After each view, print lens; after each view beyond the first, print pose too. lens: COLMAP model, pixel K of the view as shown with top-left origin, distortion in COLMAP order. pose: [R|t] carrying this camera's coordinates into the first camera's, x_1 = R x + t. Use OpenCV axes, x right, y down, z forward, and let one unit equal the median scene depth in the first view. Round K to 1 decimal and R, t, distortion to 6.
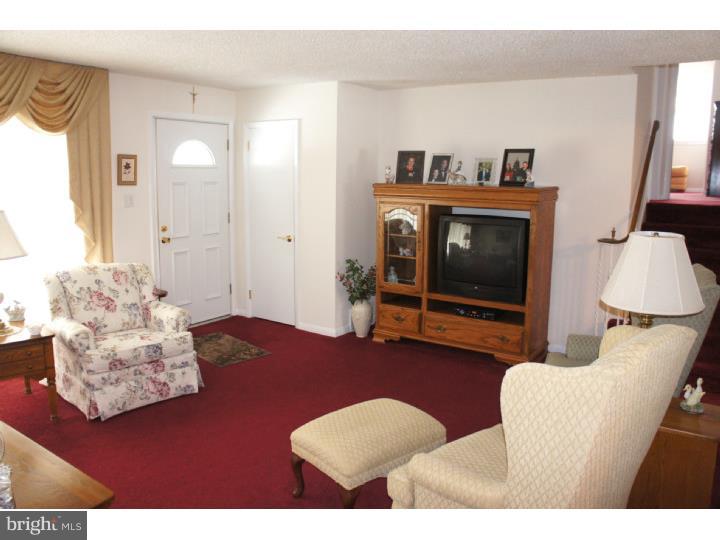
lens RADIAL K [[562.7, 0, 363.9], [0, 562.7, 265.2], [0, 0, 1]] dist [-0.178576, 0.128011]
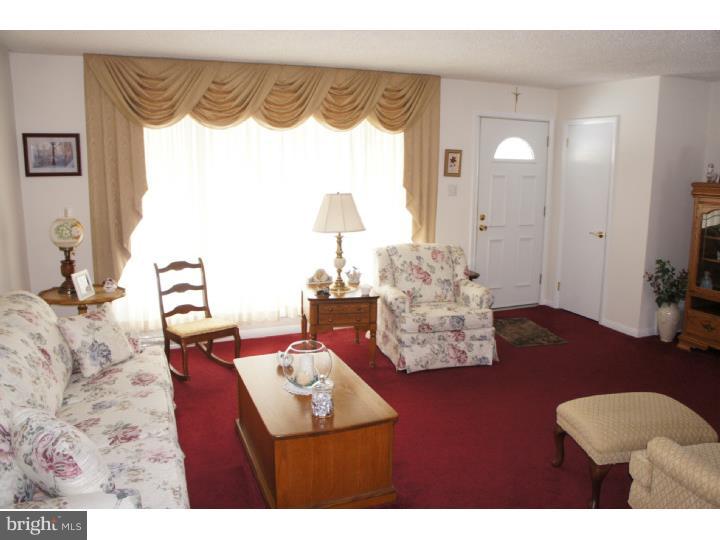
lens RADIAL K [[562.7, 0, 363.9], [0, 562.7, 265.2], [0, 0, 1]] dist [-0.178576, 0.128011]
pose [[0.832031, 0.091560, -0.547120, 0.073048], [-0.087557, 0.995597, 0.033460, 0.015630], [0.547775, 0.020065, 0.836385, -0.075671]]
